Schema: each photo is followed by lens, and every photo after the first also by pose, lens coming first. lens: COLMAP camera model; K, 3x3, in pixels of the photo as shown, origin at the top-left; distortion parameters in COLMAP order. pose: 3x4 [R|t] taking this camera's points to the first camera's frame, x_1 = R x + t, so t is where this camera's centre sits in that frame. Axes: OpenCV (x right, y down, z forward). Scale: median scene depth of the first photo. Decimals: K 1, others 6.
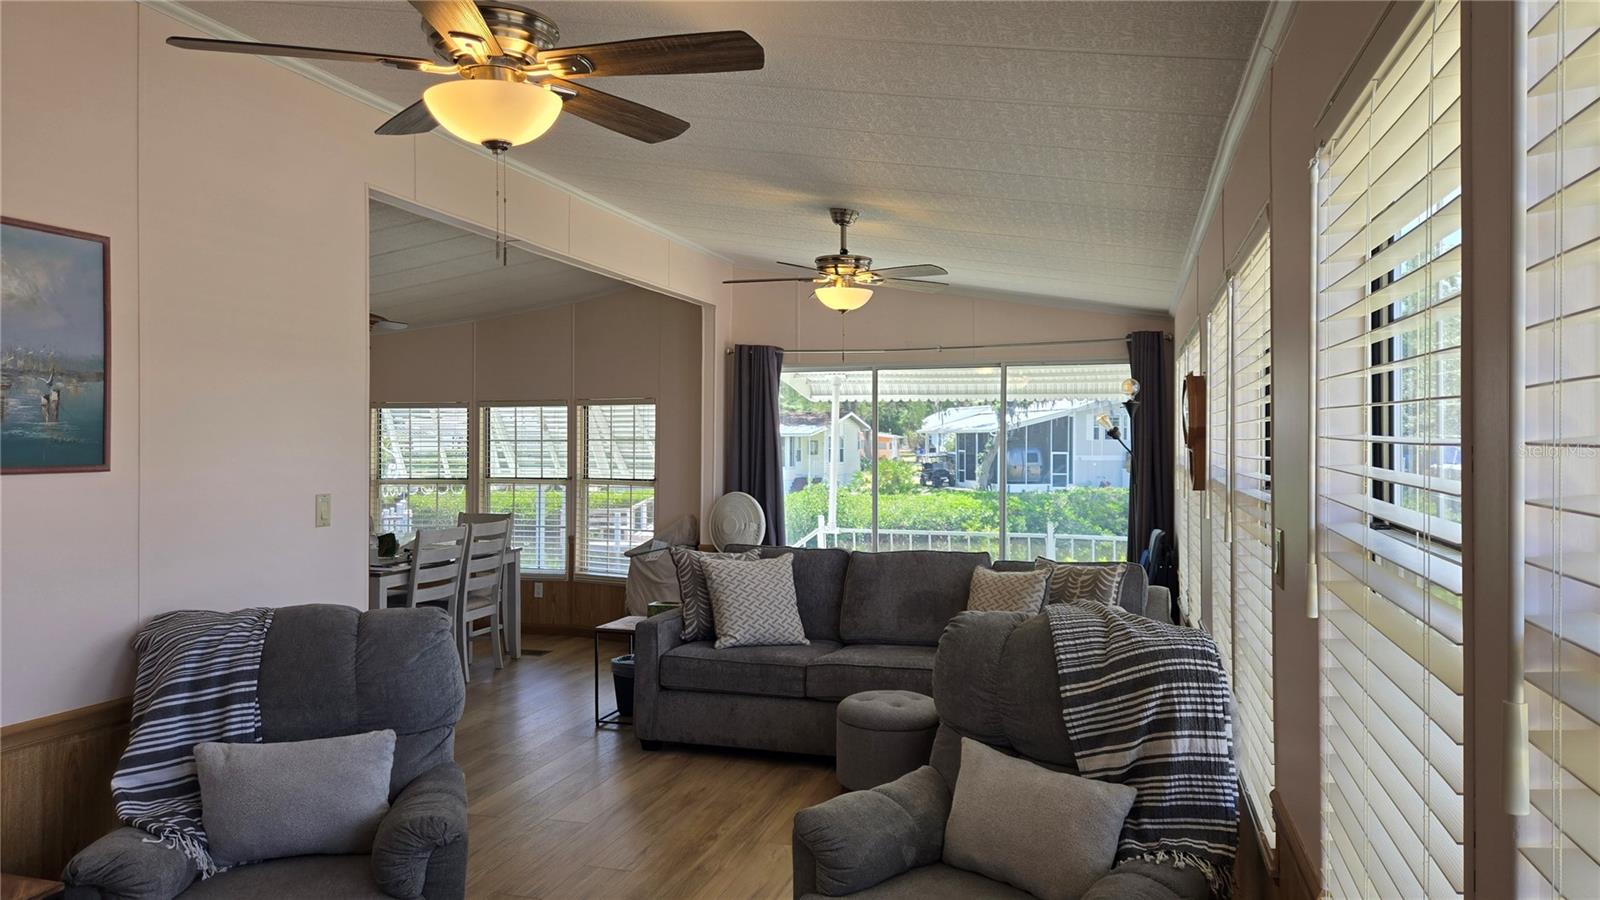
lens RADIAL K [[1067.3, 0, 795.4], [0, 1067.3, 436.5], [0, 0, 1]] dist [0.054598, -0.046724]
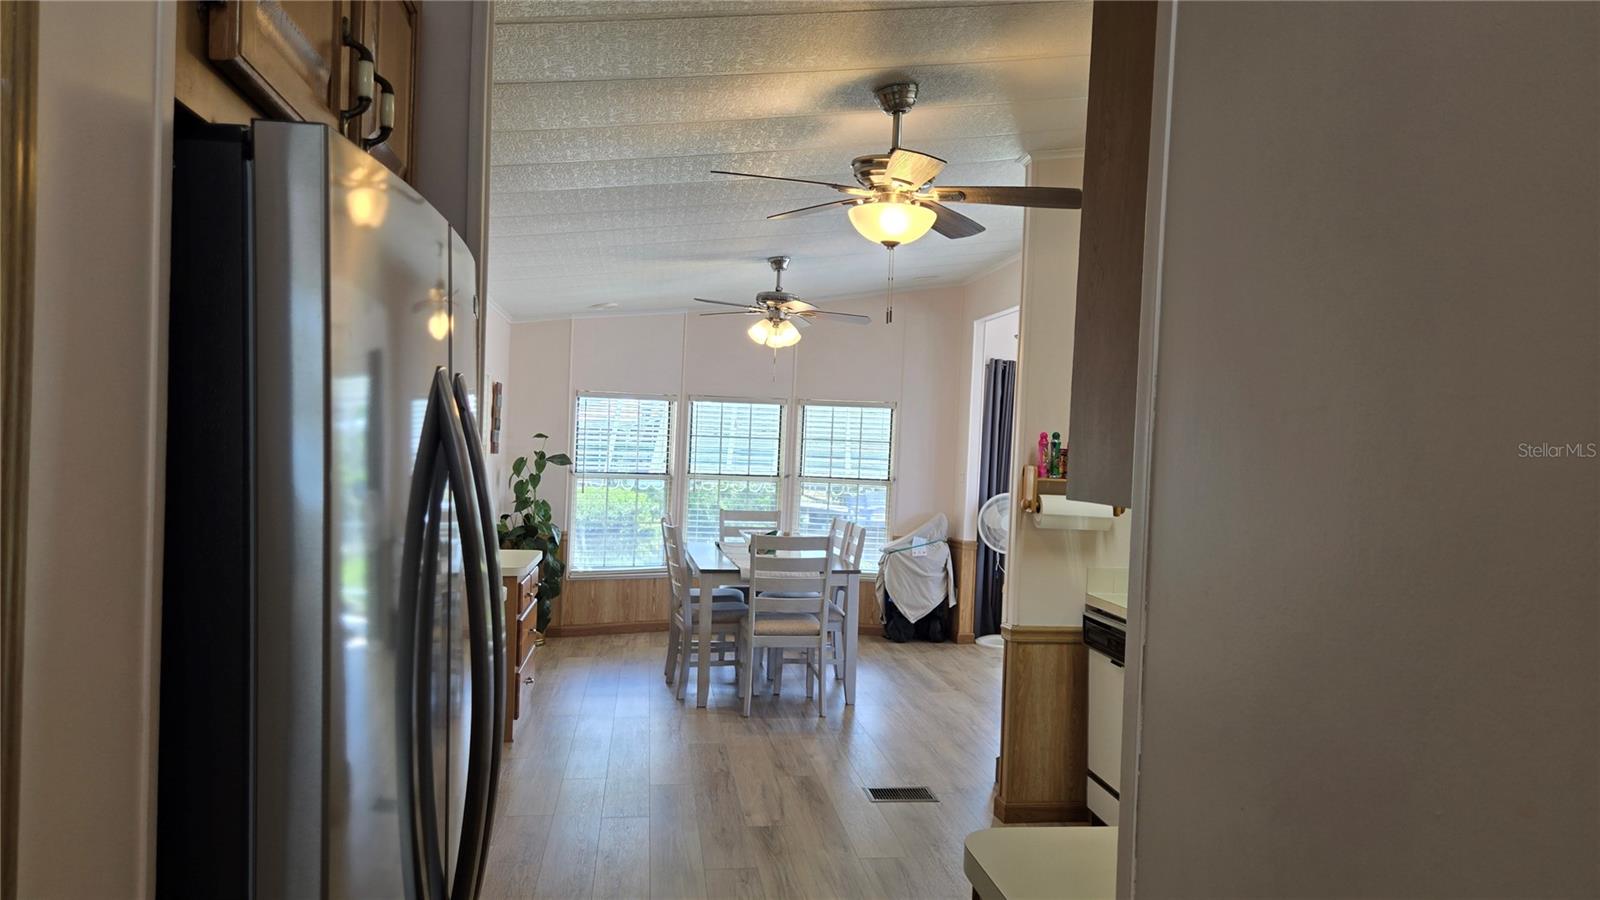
lens RADIAL K [[1067.3, 0, 821.7], [0, 1067.3, 462.3], [0, 0, 1]] dist [0.054598, -0.046724]
pose [[0.896239, 0.026090, 0.442804, -0.718516], [-0.039978, 0.998957, 0.022058, 0.002511], [-0.441766, -0.037472, 0.896347, 0.086433]]
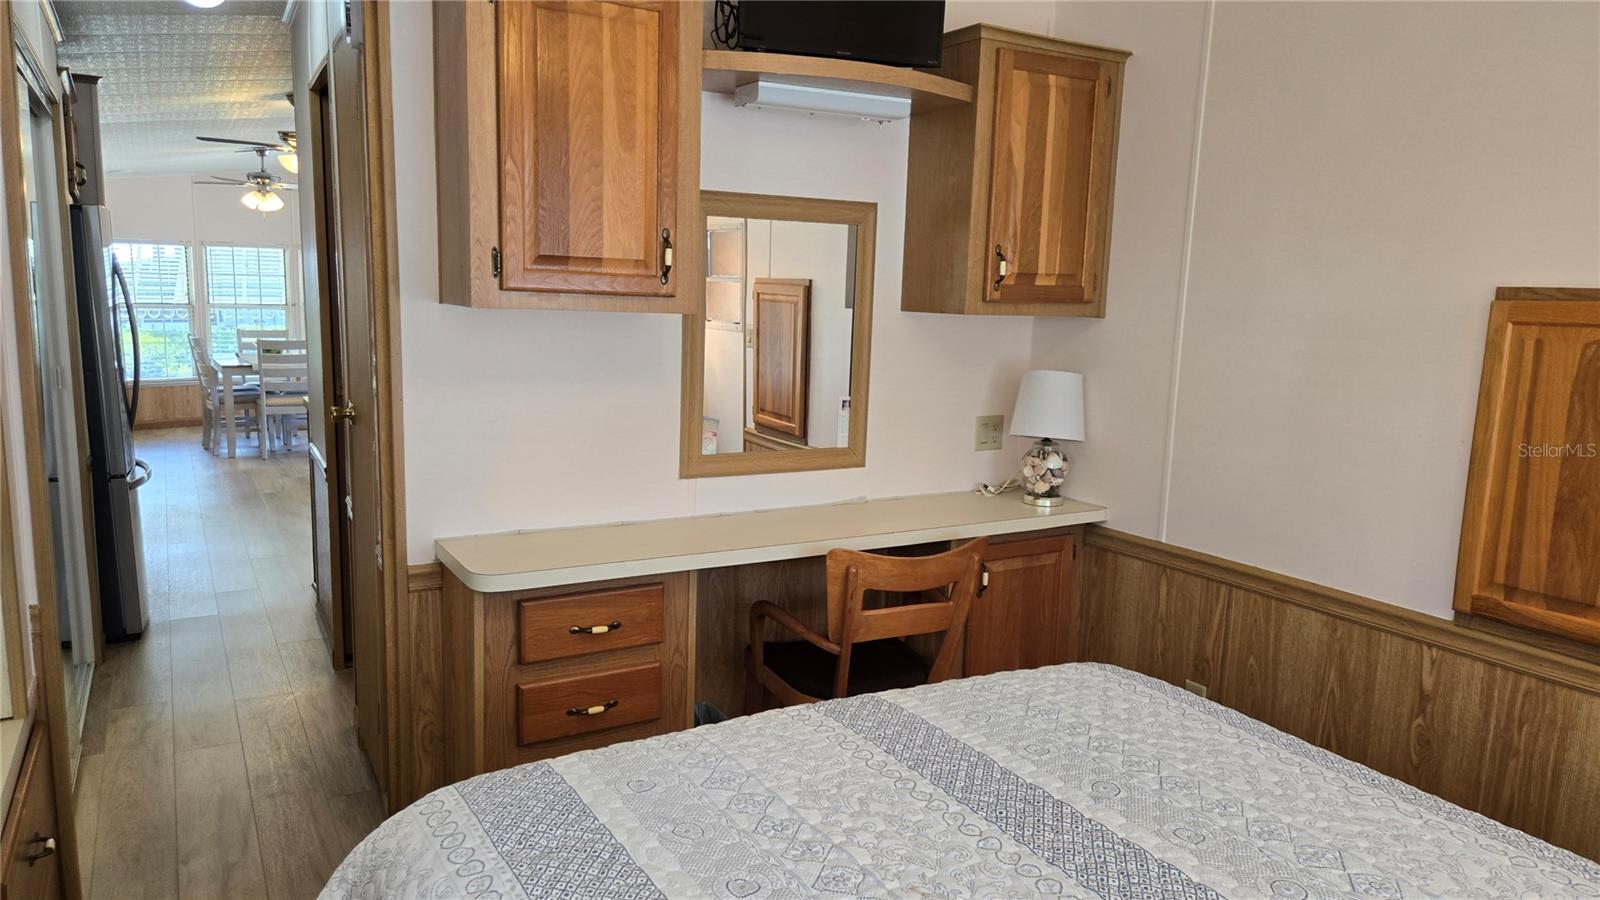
lens RADIAL K [[1067.3, 0, 792.6], [0, 1067.3, 460.6], [0, 0, 1]] dist [0.054598, -0.046724]
pose [[0.682426, -0.094614, 0.724806, -0.894433], [-0.028090, 0.987461, 0.155347, 0.004853], [-0.730415, -0.126372, 0.671211, -0.455318]]
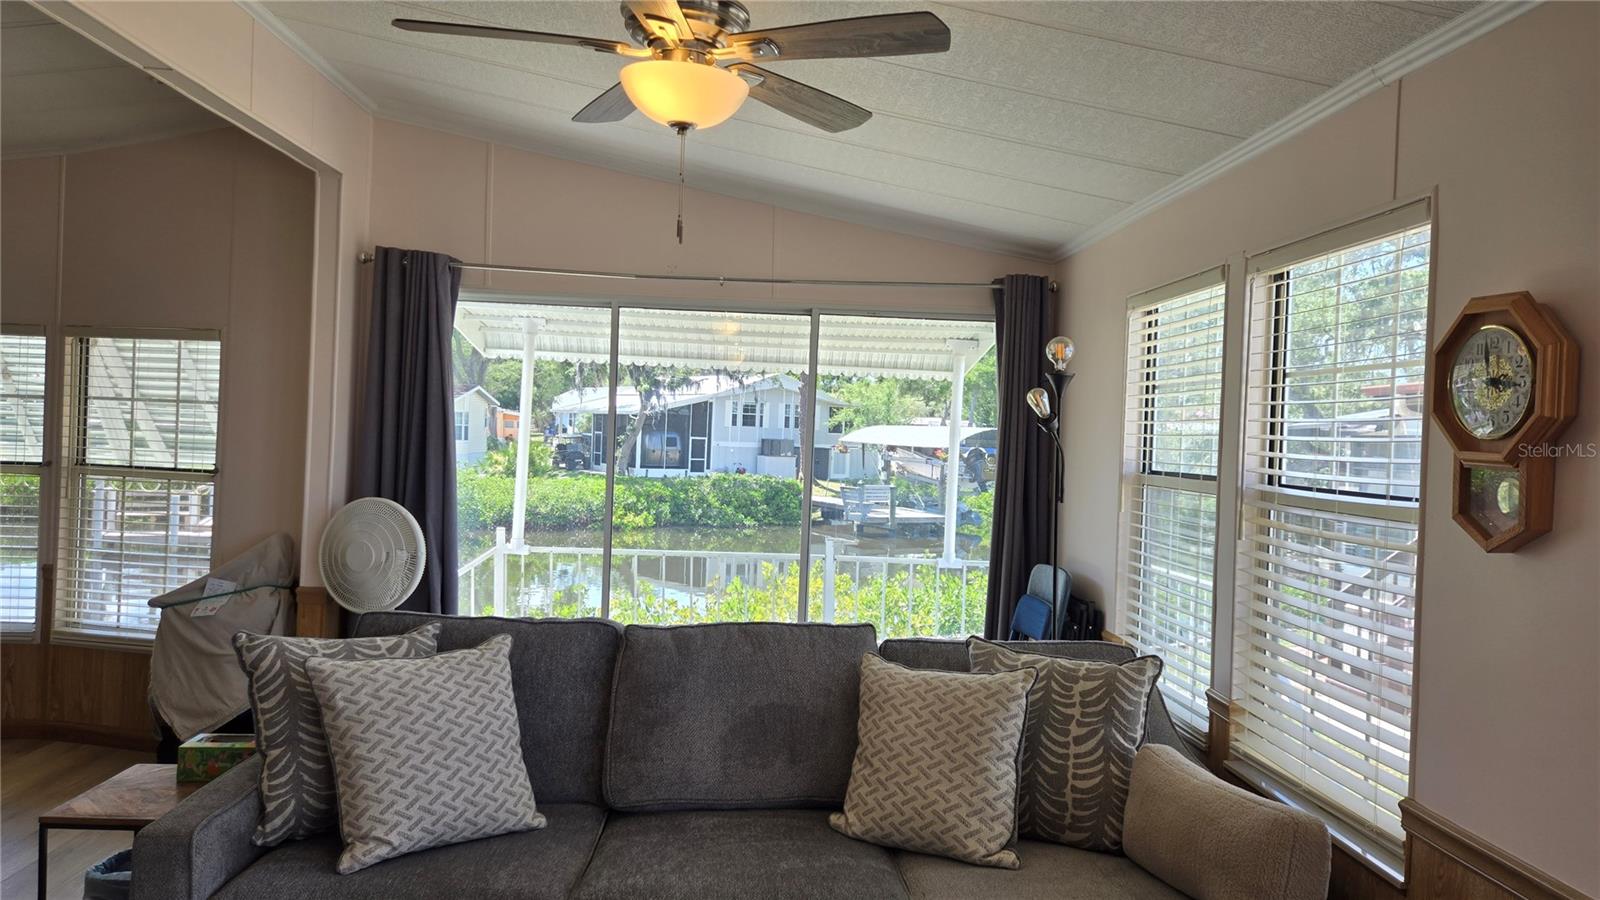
lens RADIAL K [[1067.3, 0, 798.6], [0, 1067.3, 446.3], [0, 0, 1]] dist [0.054598, -0.046724]
pose [[0.938542, 0.029877, 0.343871, -0.039691], [-0.038883, 0.999057, 0.019321, 0.003780], [-0.342969, -0.031504, 0.938818, 0.368887]]
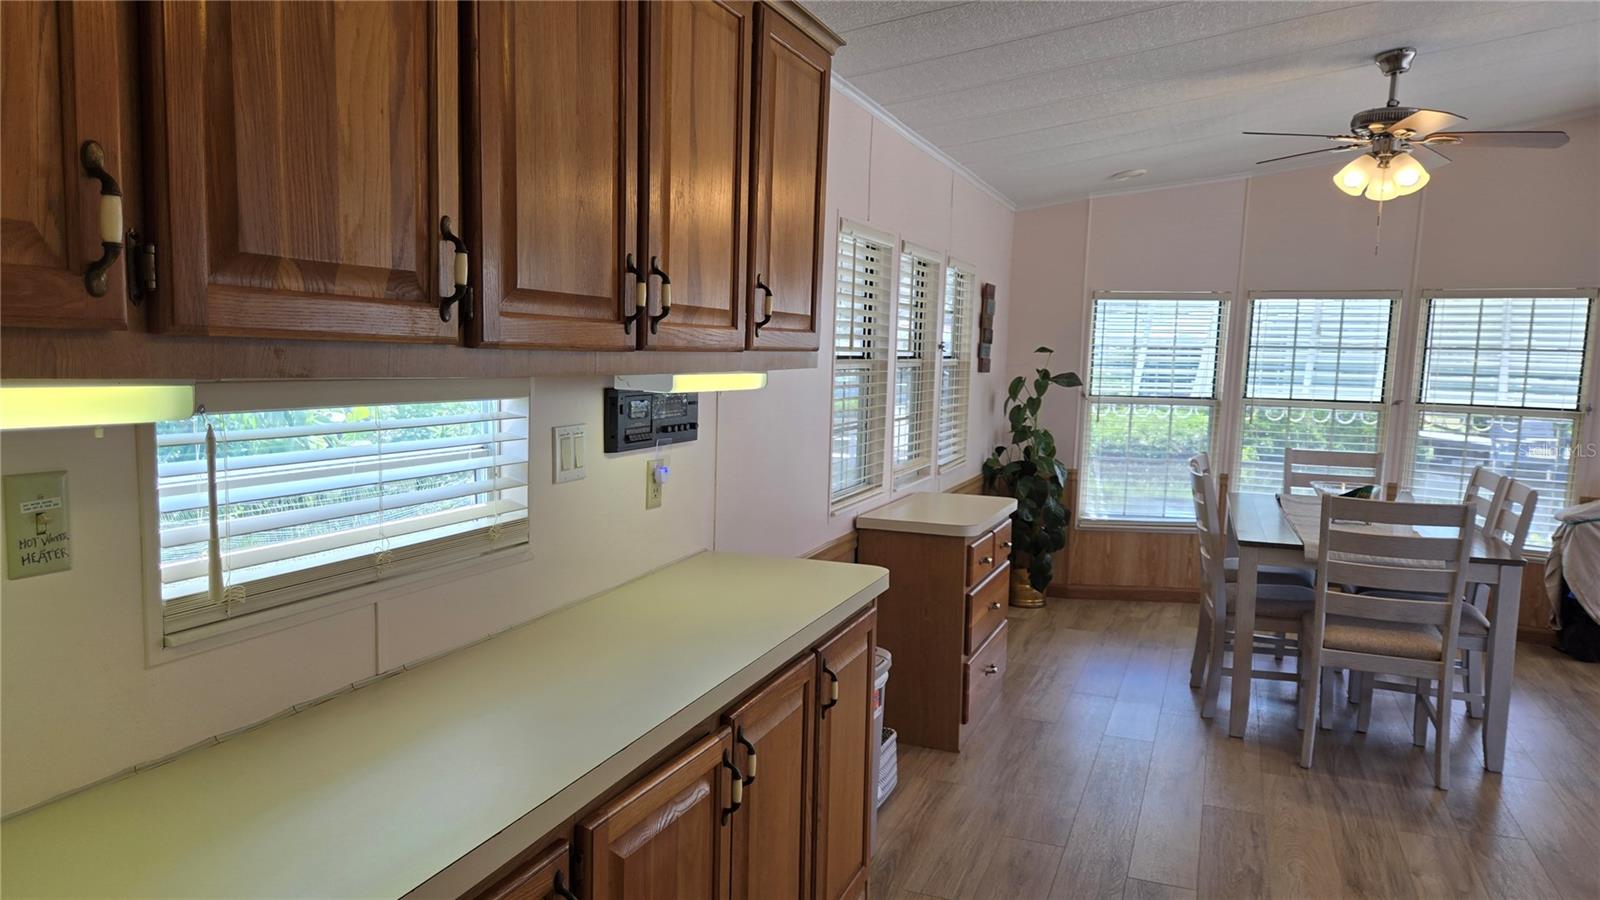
lens RADIAL K [[1067.3, 0, 804.4], [0, 1067.3, 469.5], [0, 0, 1]] dist [0.054598, -0.046724]
pose [[0.996387, 0.033924, -0.077855, -0.618643], [-0.024473, 0.992559, 0.119283, 0.008336], [0.081322, -0.116946, 0.989803, 0.292562]]
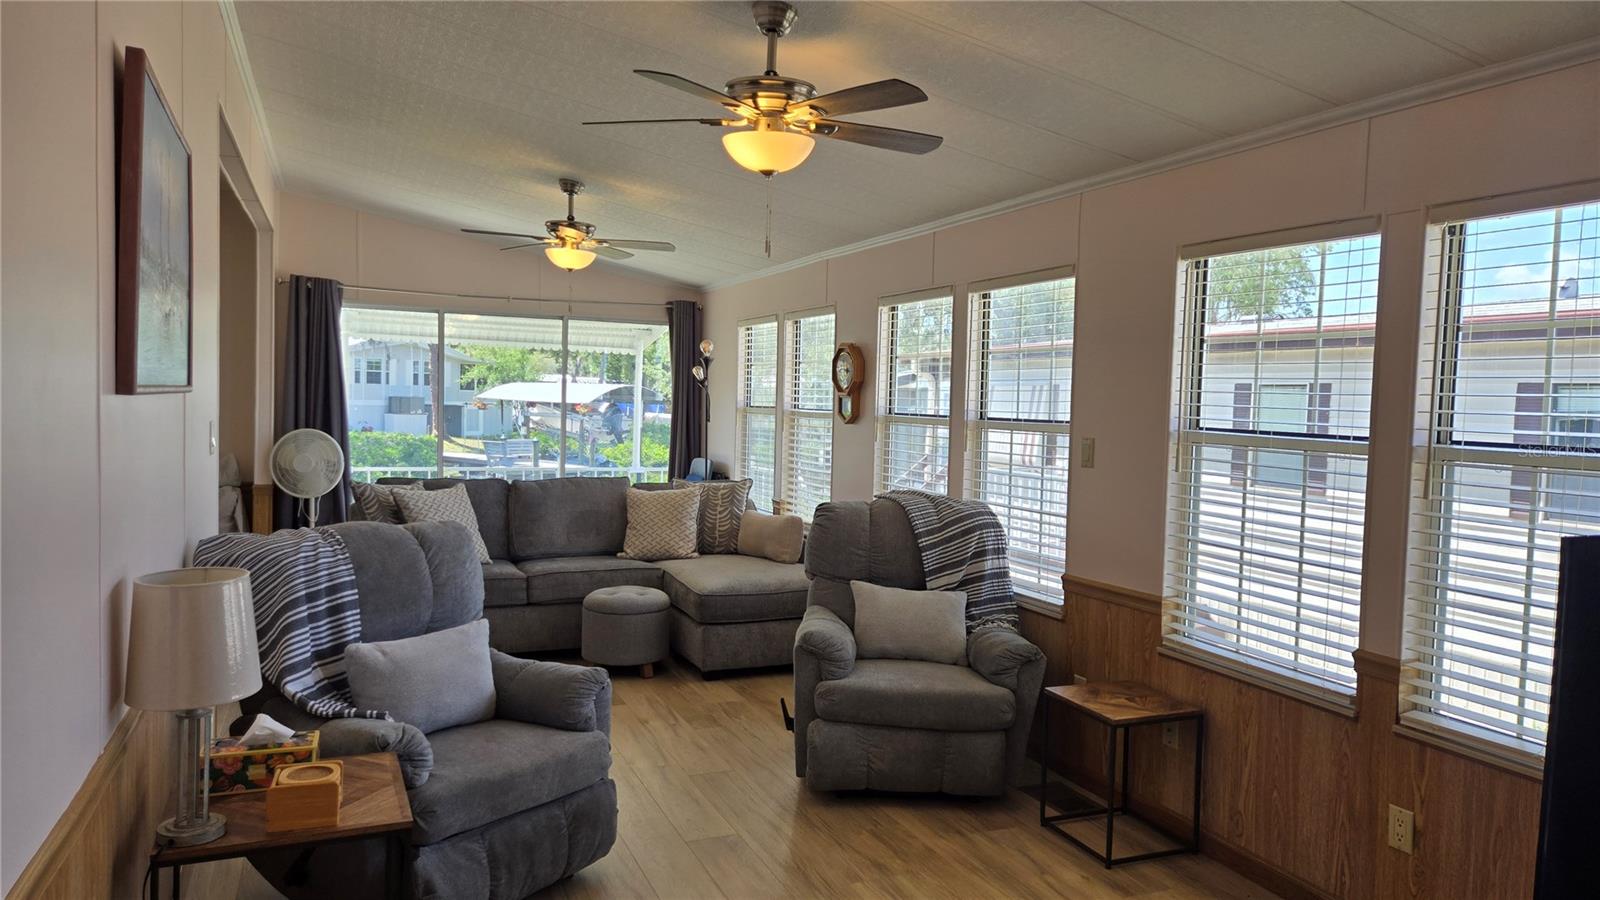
lens RADIAL K [[1067.3, 0, 805.8], [0, 1067.3, 459.5], [0, 0, 1]] dist [0.054598, -0.046724]
pose [[0.761970, -0.015730, 0.647421, -0.342316], [-0.030548, 0.997719, 0.060195, 0.006676], [-0.646891, -0.065644, 0.759752, -0.042262]]
